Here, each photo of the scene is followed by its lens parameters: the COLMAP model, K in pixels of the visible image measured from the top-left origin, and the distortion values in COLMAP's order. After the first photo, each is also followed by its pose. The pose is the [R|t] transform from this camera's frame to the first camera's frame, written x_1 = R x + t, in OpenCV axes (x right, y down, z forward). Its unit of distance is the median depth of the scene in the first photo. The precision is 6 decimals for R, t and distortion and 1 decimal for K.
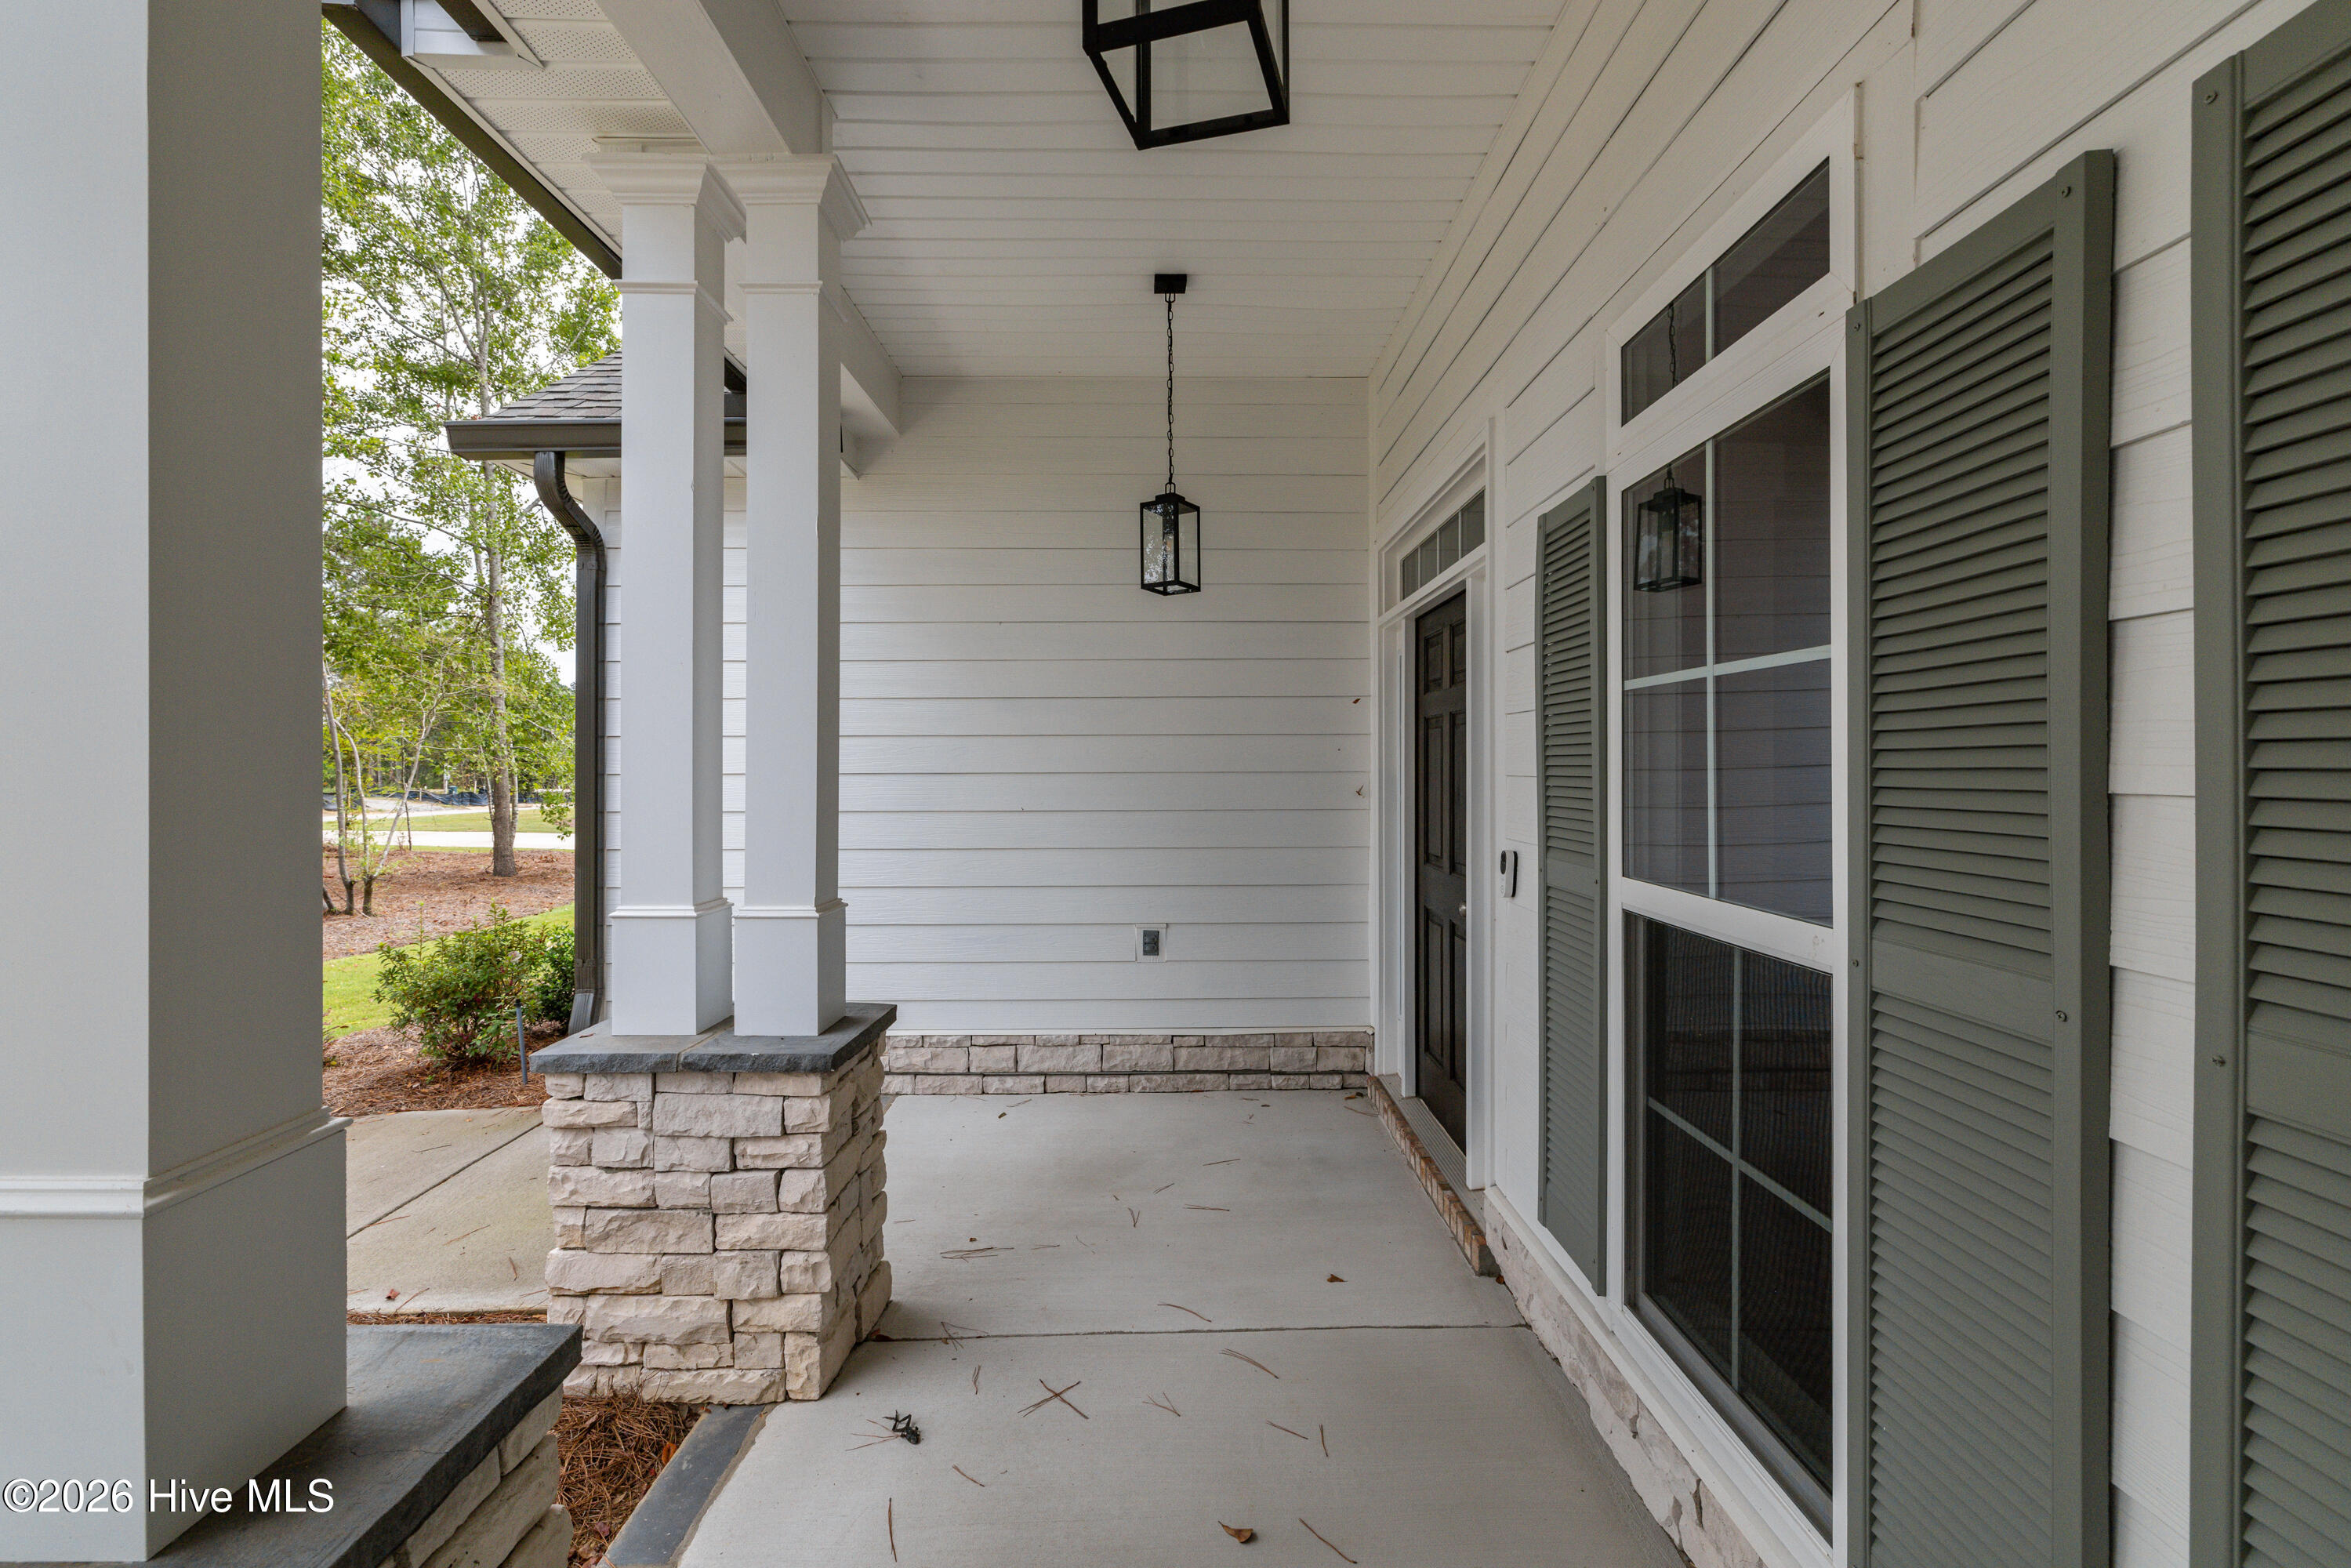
lens RADIAL K [[1005.6, 0, 1177.3], [0, 1005.6, 791.4], [0, 0, 1]] dist [-0.000203, -0.000021]
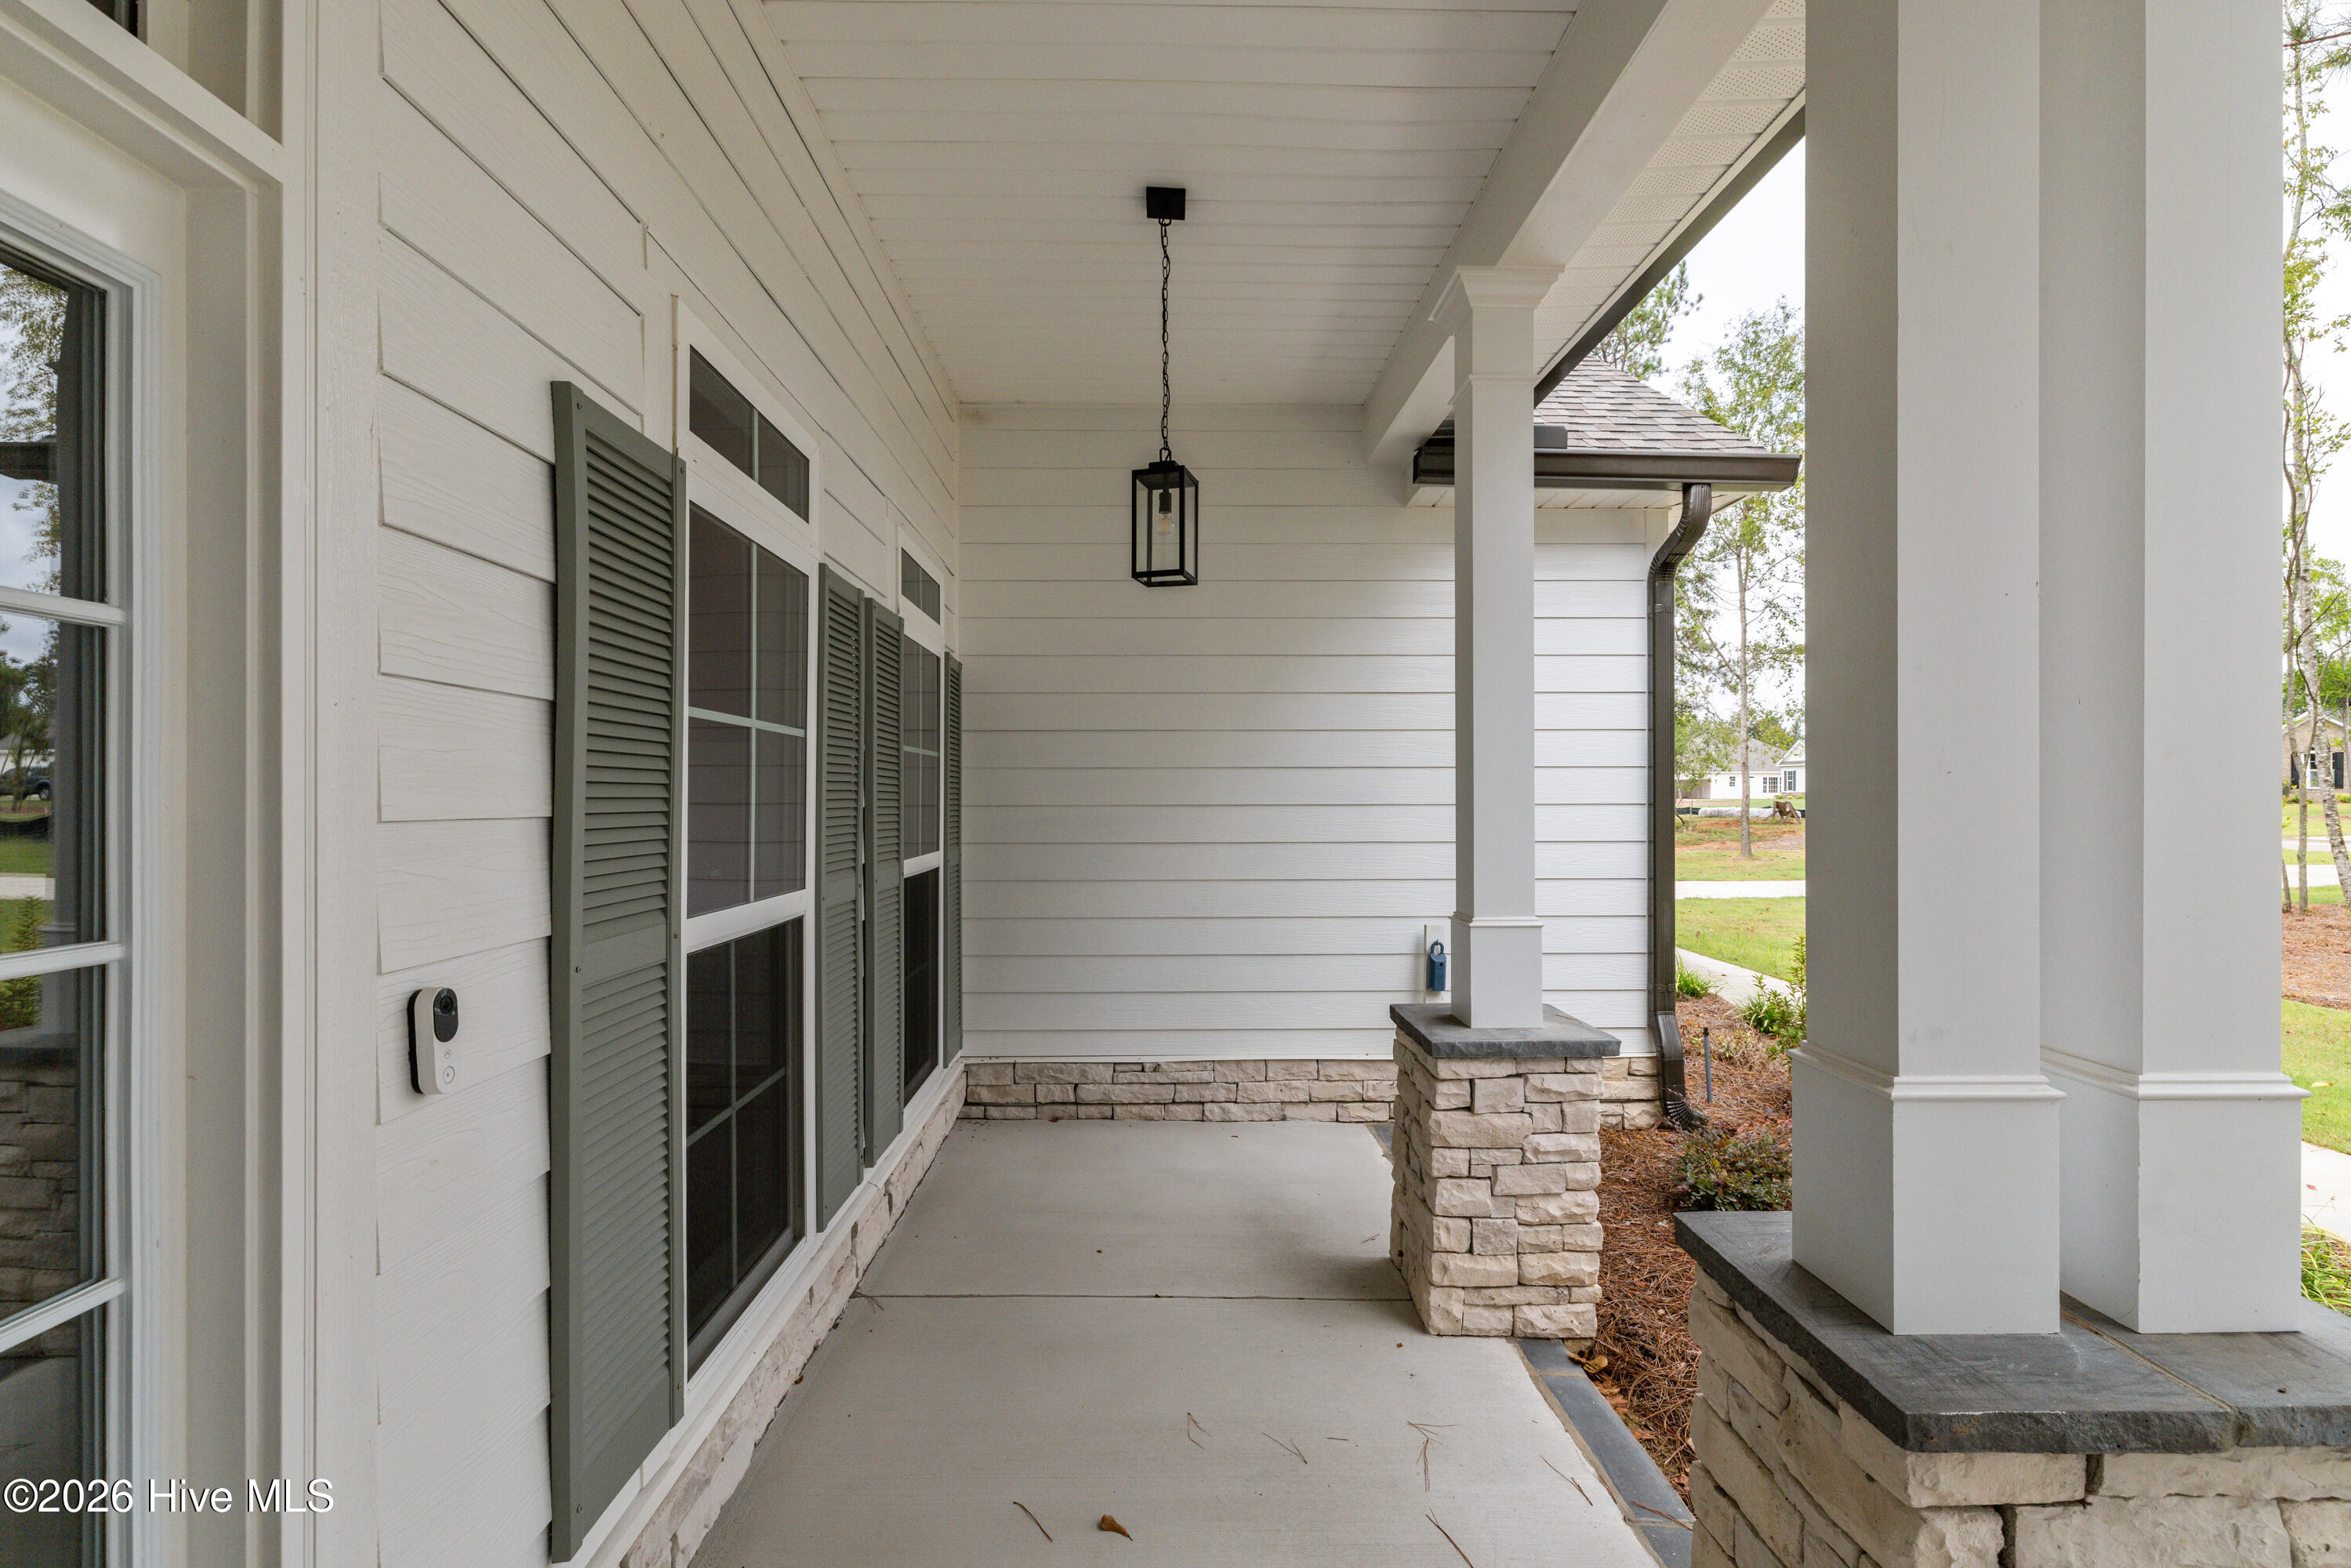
lens RADIAL K [[1005.6, 0, 1177.3], [0, 1005.6, 791.4], [0, 0, 1]] dist [-0.000203, -0.000021]
pose [[-0.999892, 0.003395, -0.014277, 0.012644], [0.003179, 0.999881, 0.015119, -0.048926], [0.014327, 0.015072, -0.999784, 2.206044]]
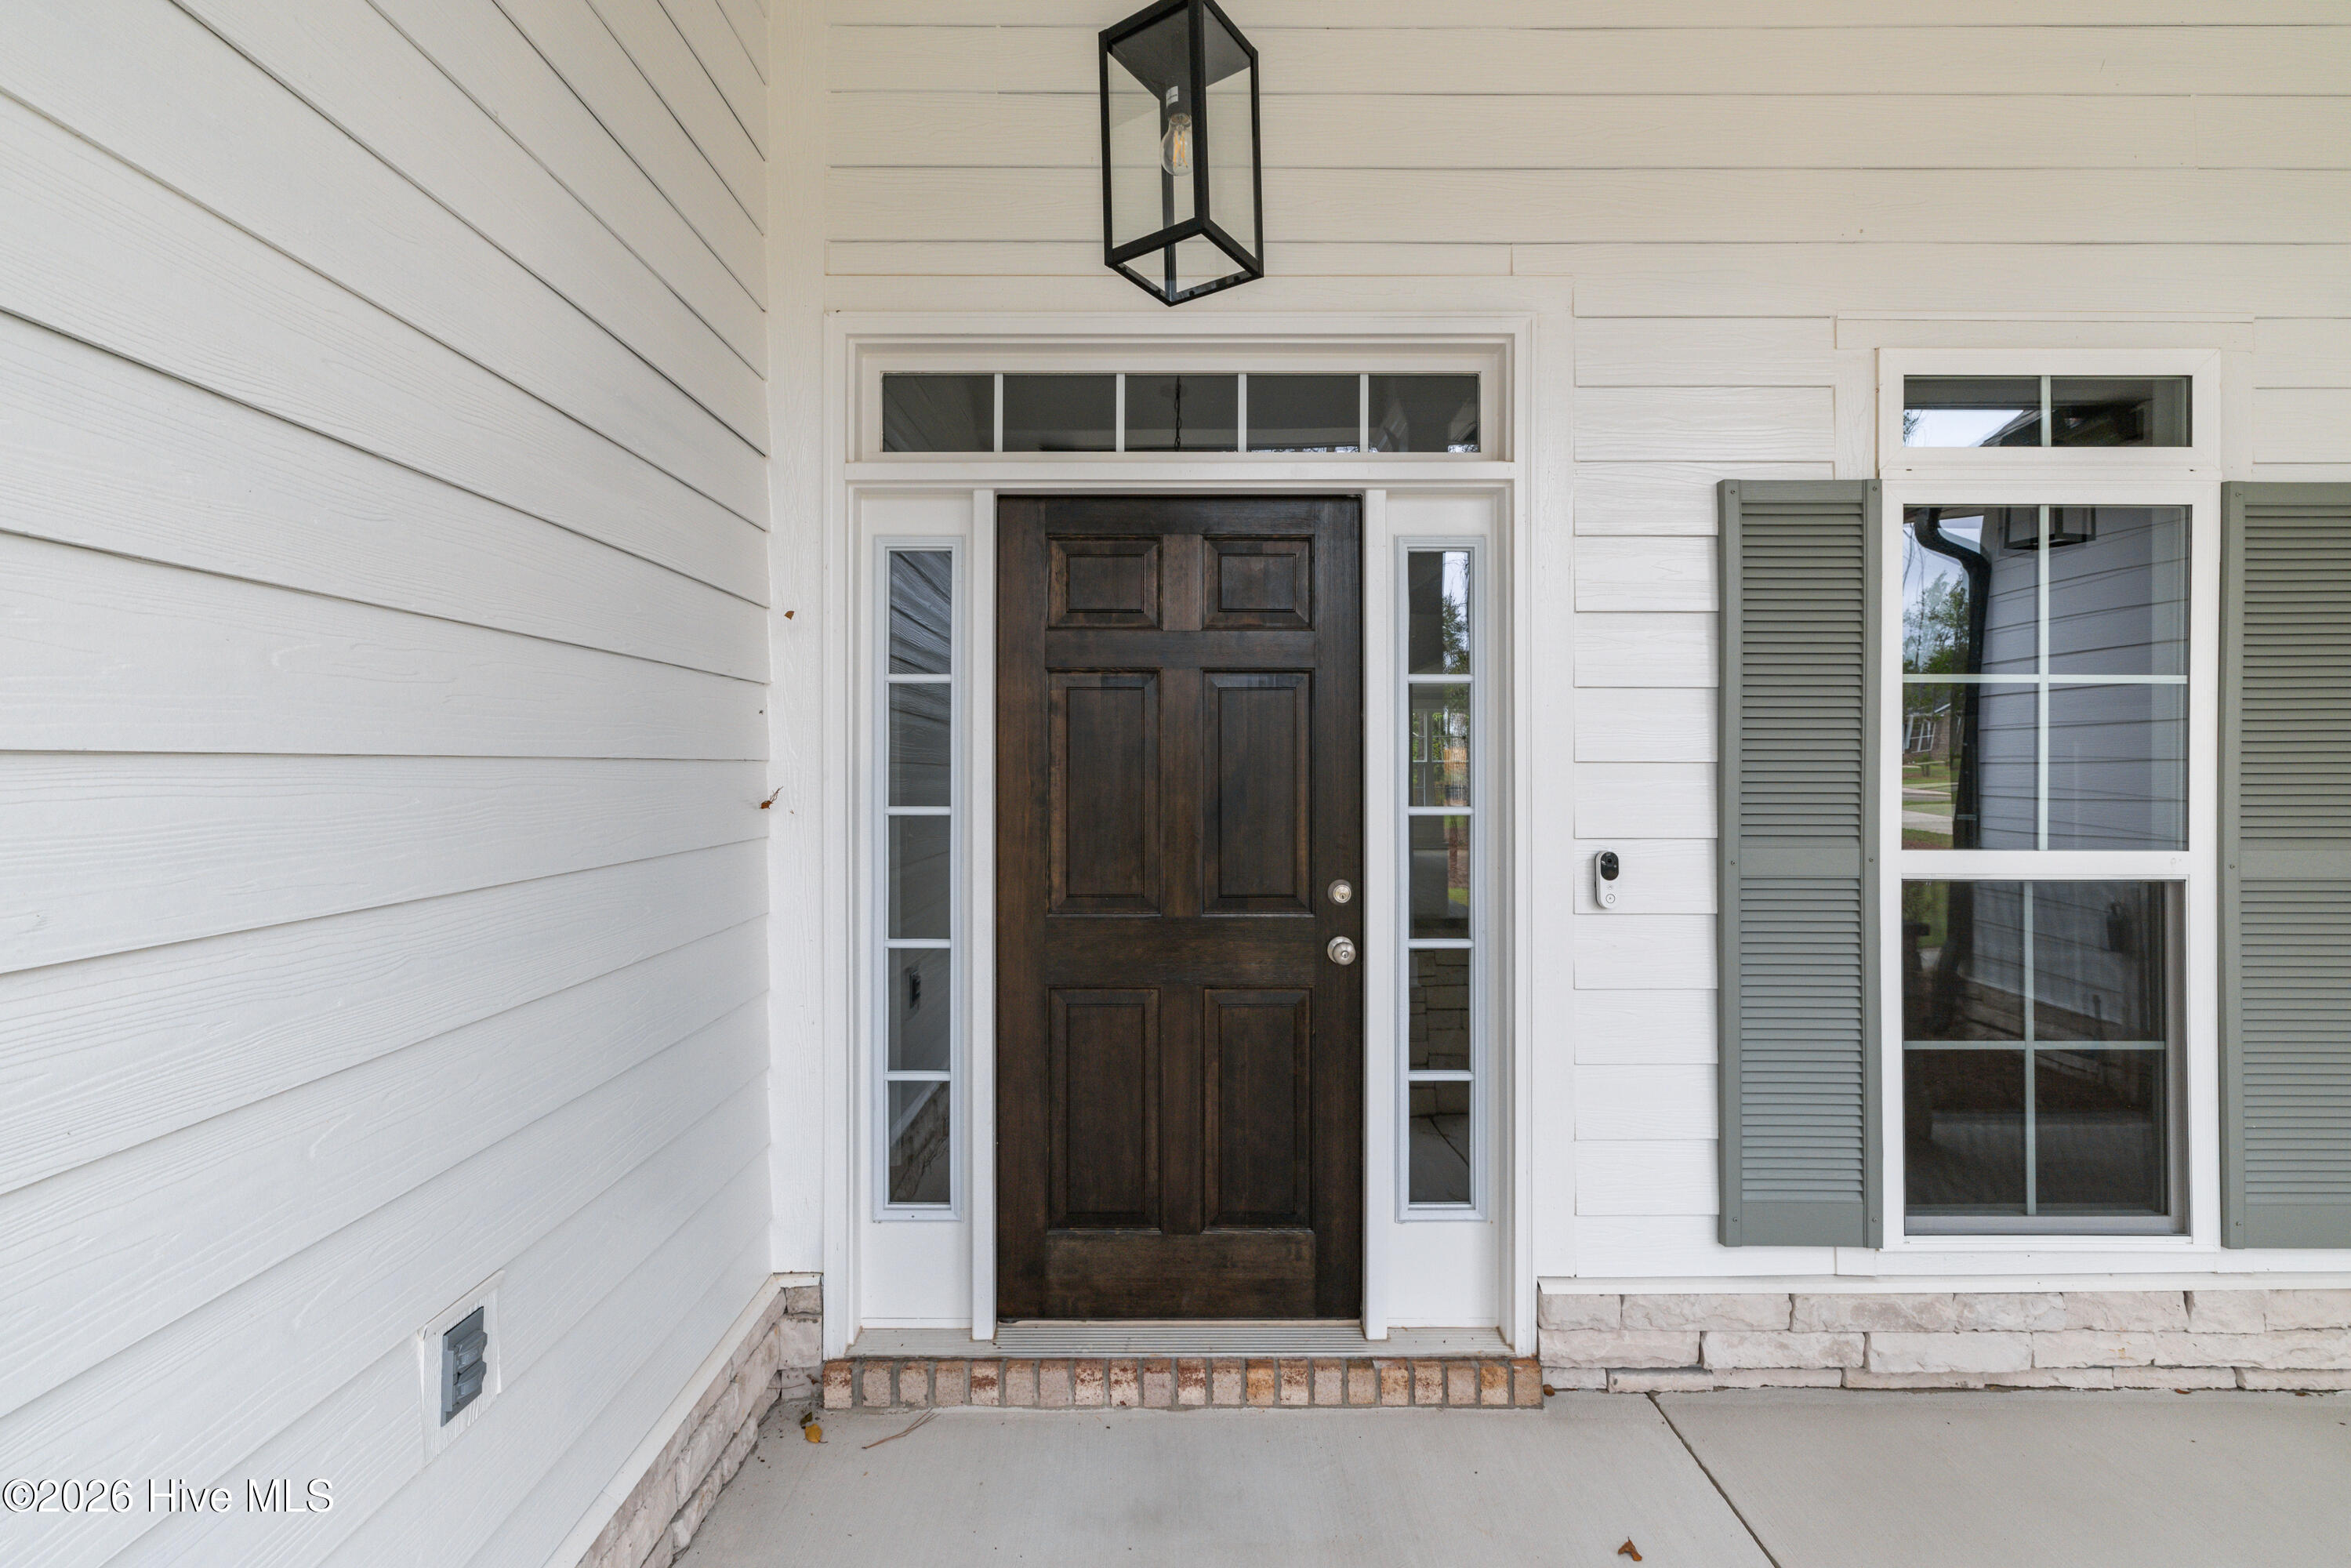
lens RADIAL K [[1005.6, 0, 1177.3], [0, 1005.6, 791.4], [0, 0, 1]] dist [-0.000203, -0.000021]
pose [[0.000991, -0.010307, 0.999946, -0.765719], [0.019989, 0.999747, 0.010285, -0.007538], [-0.999800, 0.019978, 0.001197, 2.071962]]
